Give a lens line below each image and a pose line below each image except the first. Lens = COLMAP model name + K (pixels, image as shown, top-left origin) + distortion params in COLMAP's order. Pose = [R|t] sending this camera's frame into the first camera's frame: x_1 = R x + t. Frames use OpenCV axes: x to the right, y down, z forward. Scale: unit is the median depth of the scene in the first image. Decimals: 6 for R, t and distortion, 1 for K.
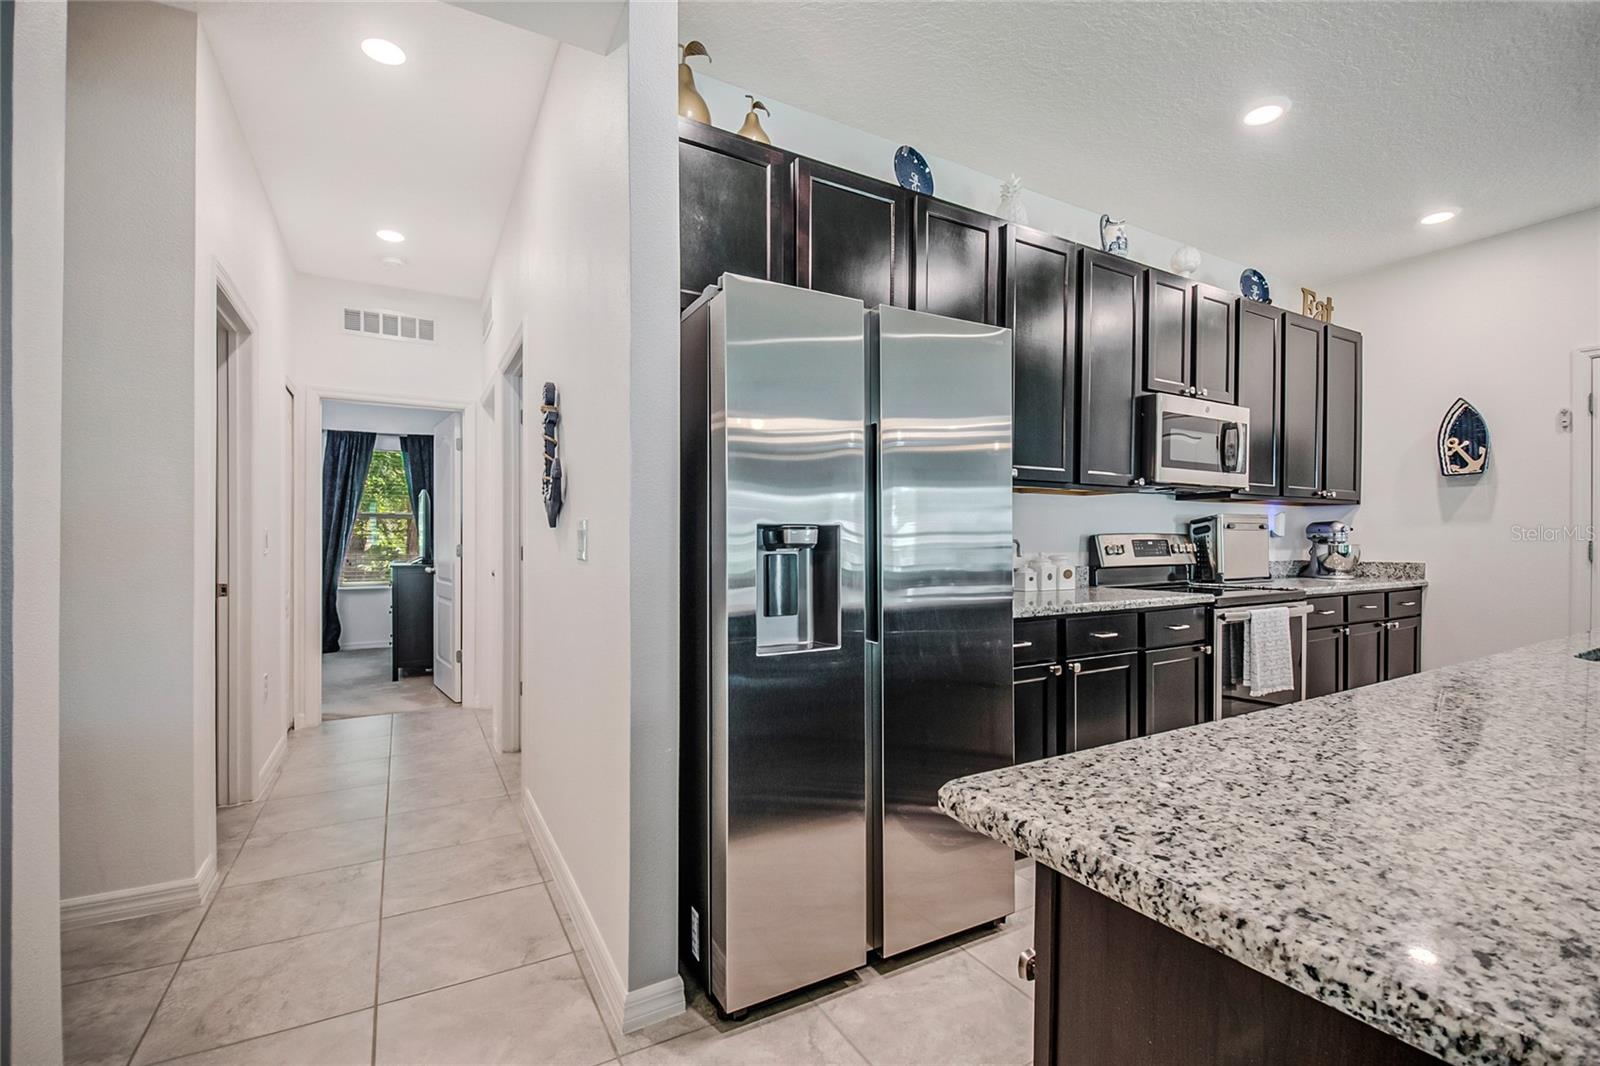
lens RADIAL K [[703.4, 0, 810.7], [0, 703.4, 539.7], [0, 0, 1]] dist [0.009949, -0.015550]
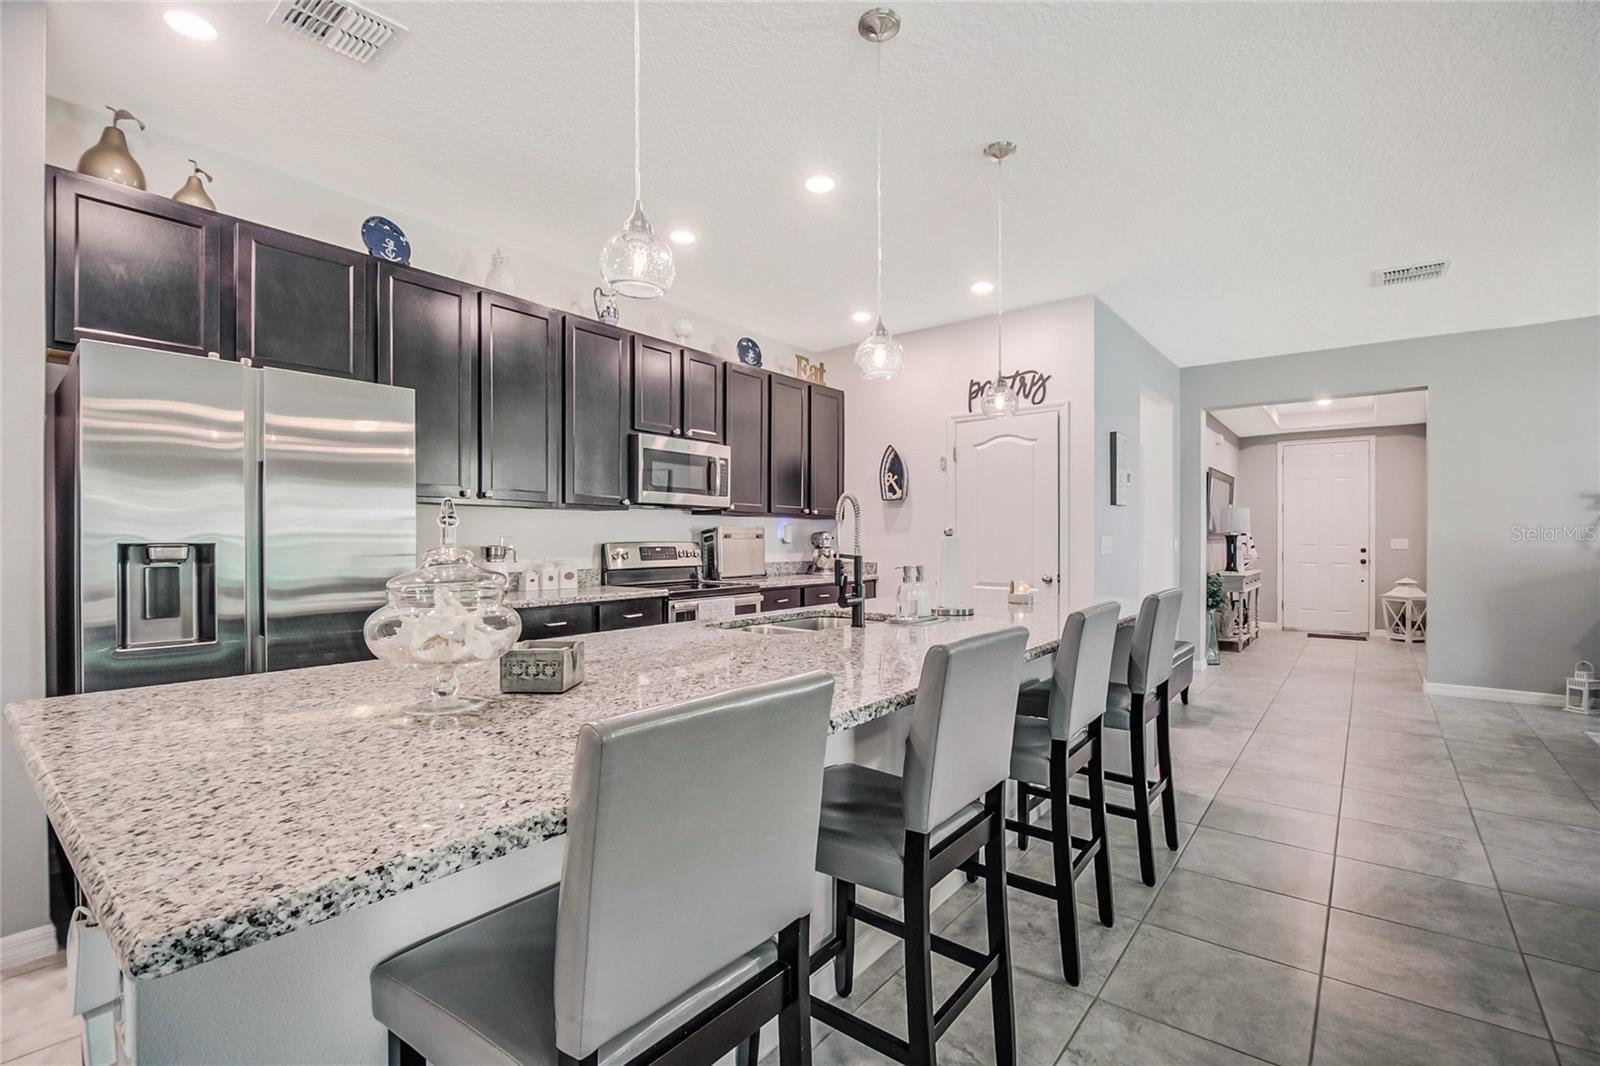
lens RADIAL K [[703.4, 0, 812.2], [0, 703.4, 536.0], [0, 0, 1]] dist [0.009949, -0.015550]
pose [[0.929781, 0.001953, 0.368109, 0.320660], [-0.000238, 0.999989, -0.004704, -0.015943], [-0.368114, 0.004286, 0.929771, -0.307724]]
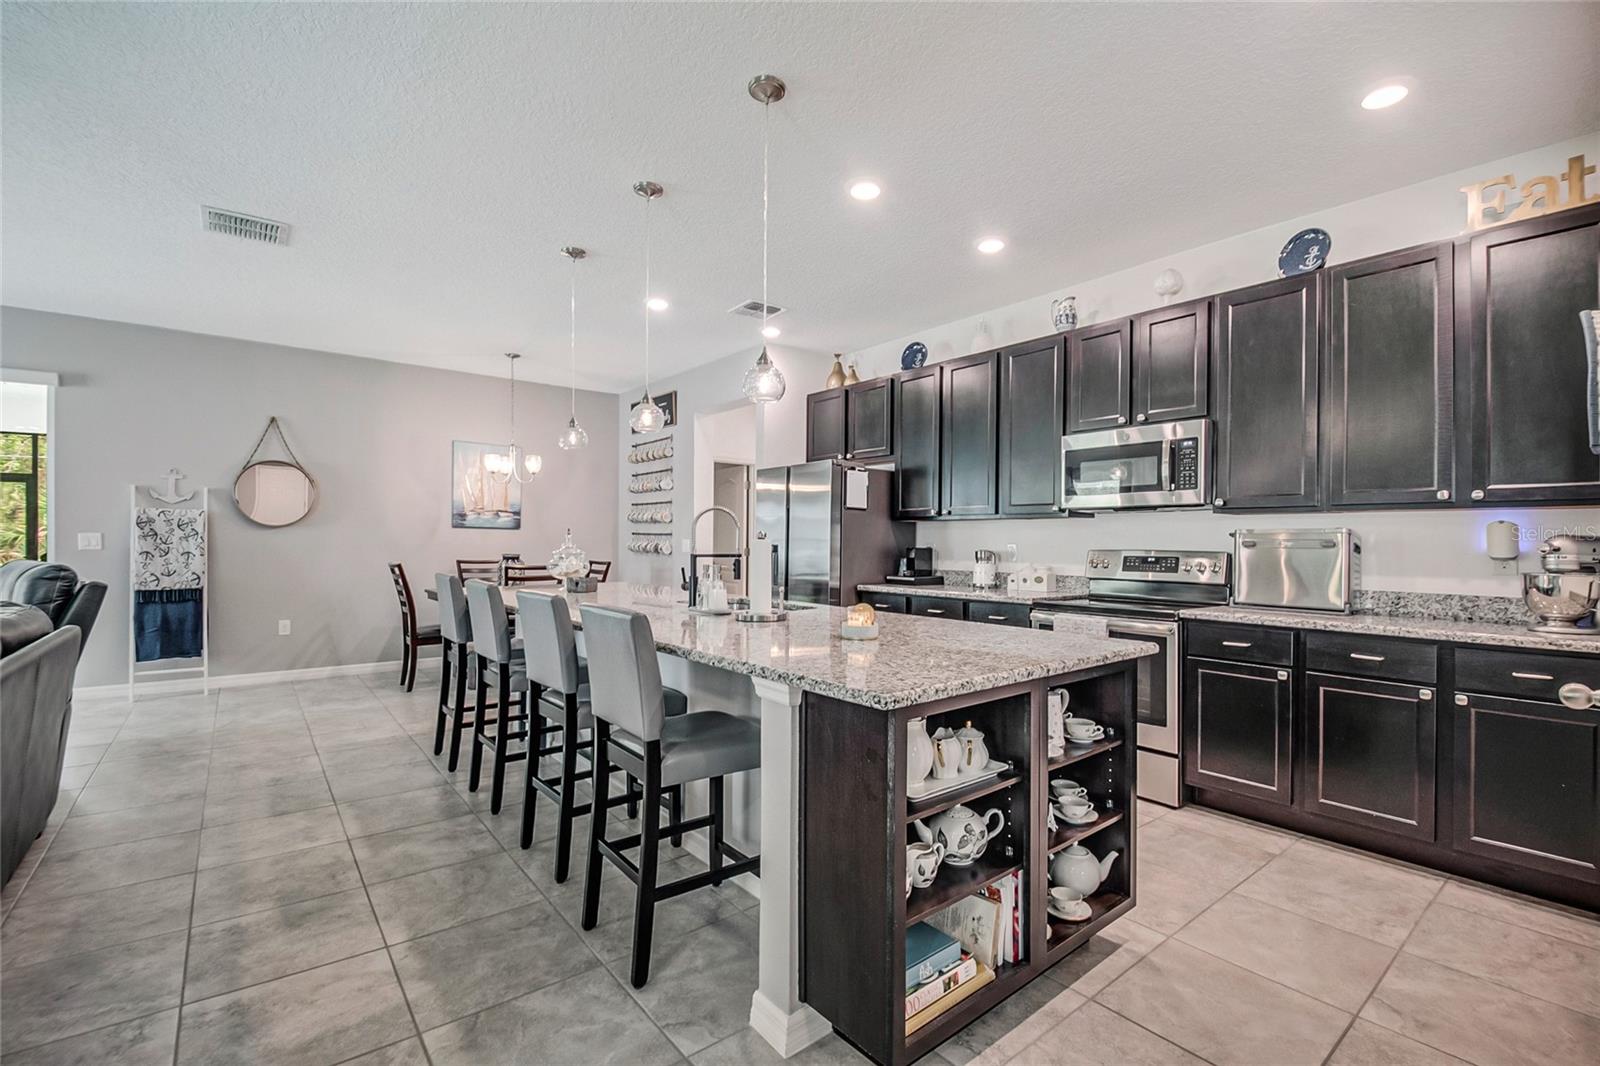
lens RADIAL K [[703.4, 0, 810.1], [0, 703.4, 543.2], [0, 0, 1]] dist [0.009949, -0.015550]
pose [[0.157018, 0.003002, -0.987591, 1.672303], [-0.010459, 0.999944, 0.001377, -0.018604], [0.987540, 0.010113, 0.157041, 0.383676]]
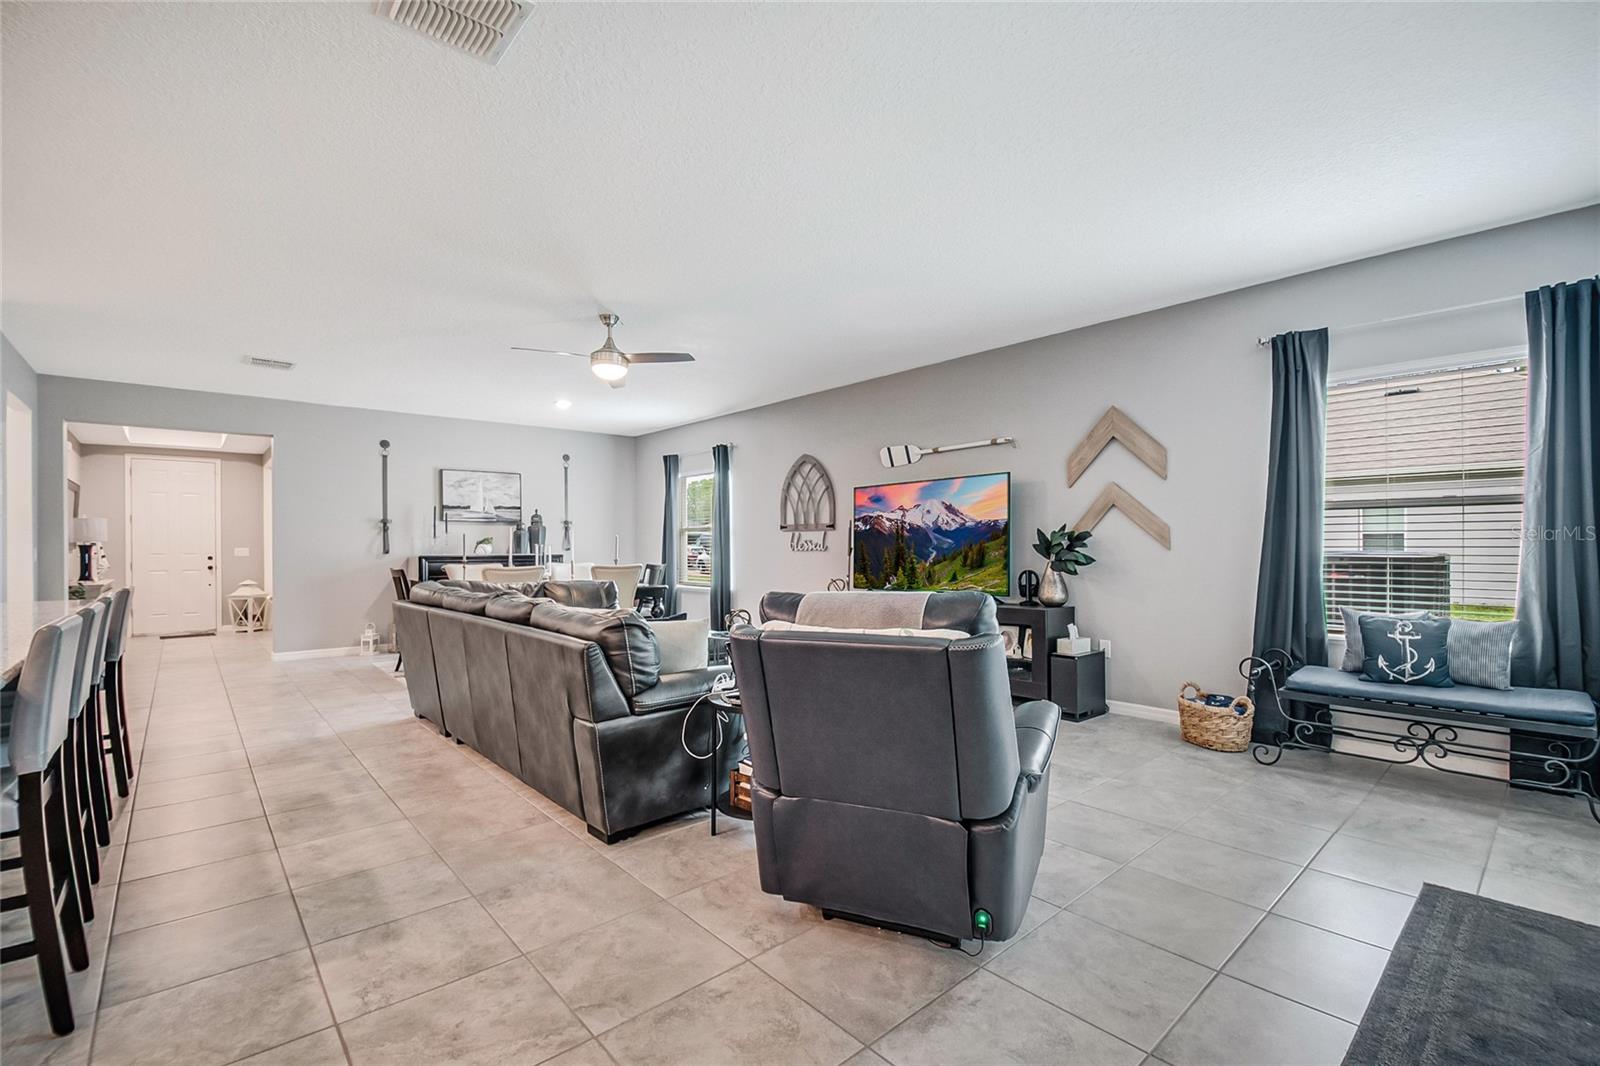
lens RADIAL K [[703.4, 0, 810.2], [0, 703.4, 550.9], [0, 0, 1]] dist [0.009949, -0.015550]
pose [[-0.204639, -0.007822, 0.978806, -0.308843], [0.006353, 0.999936, 0.009319, -0.017415], [-0.978817, 0.008125, -0.204576, -0.534260]]
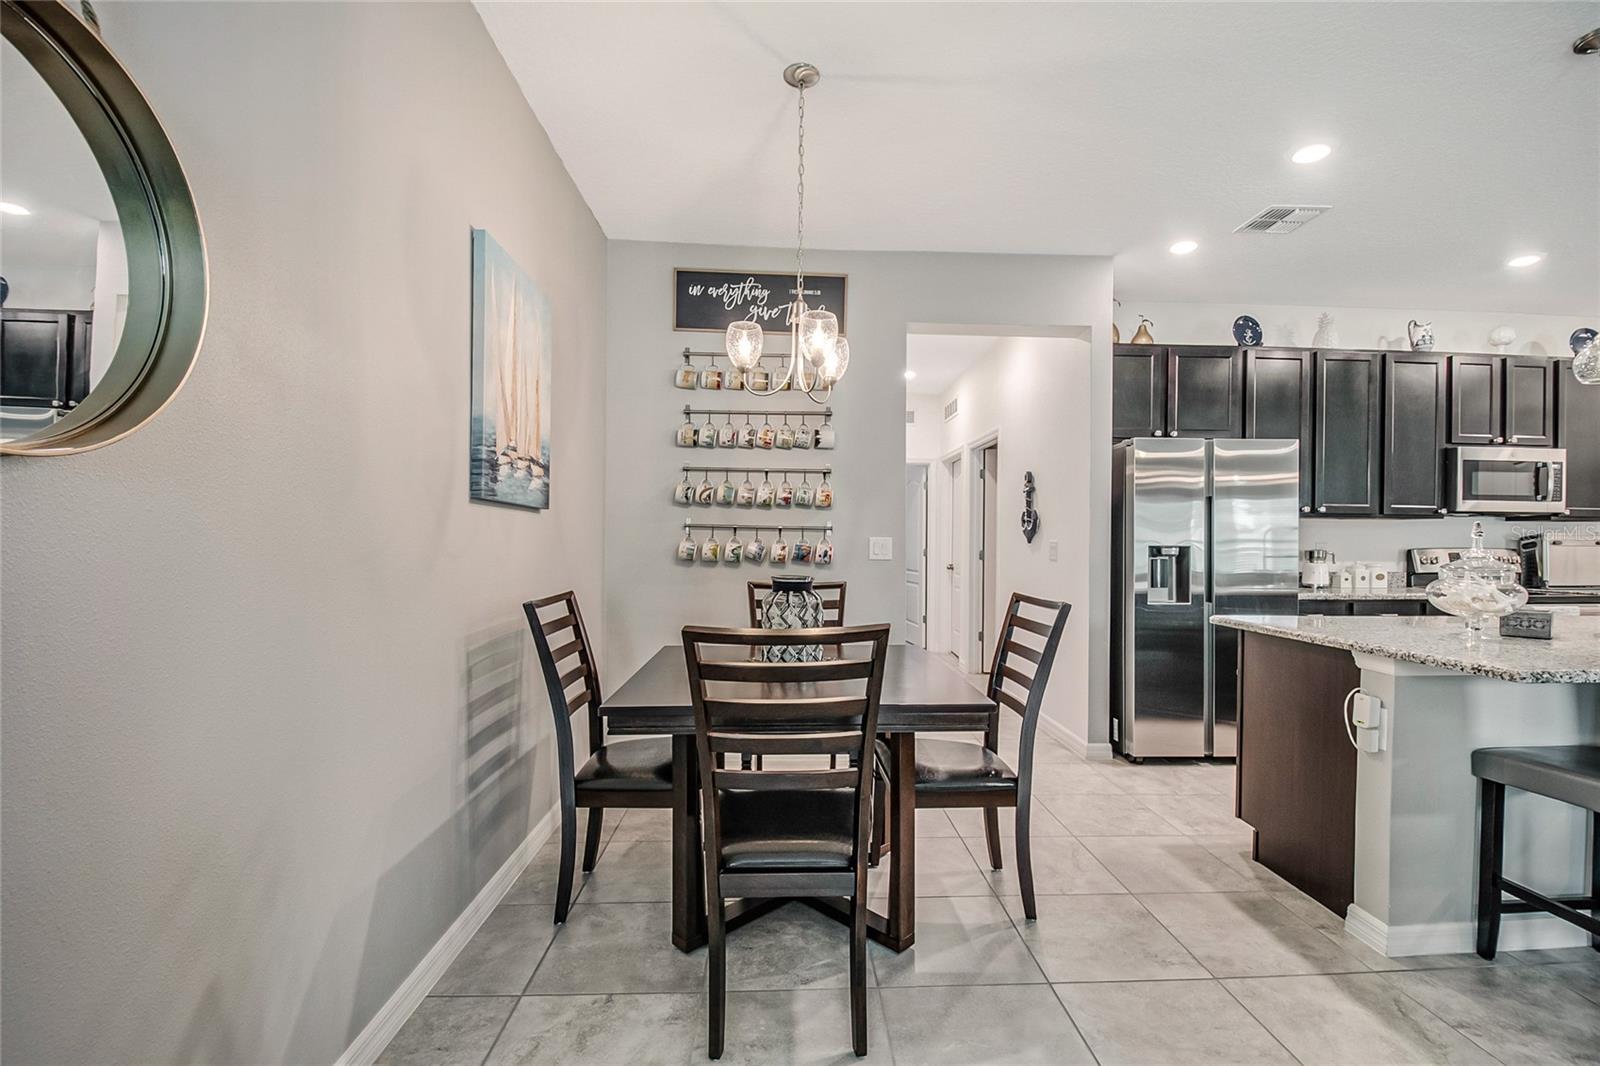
lens RADIAL K [[703.4, 0, 821.2], [0, 703.4, 543.1], [0, 0, 1]] dist [0.009949, -0.015550]
pose [[0.891475, 0.005205, -0.453040, 0.006089], [-0.005874, 0.999983, -0.000070, -0.012917], [0.453032, 0.002724, 0.891490, -0.794728]]
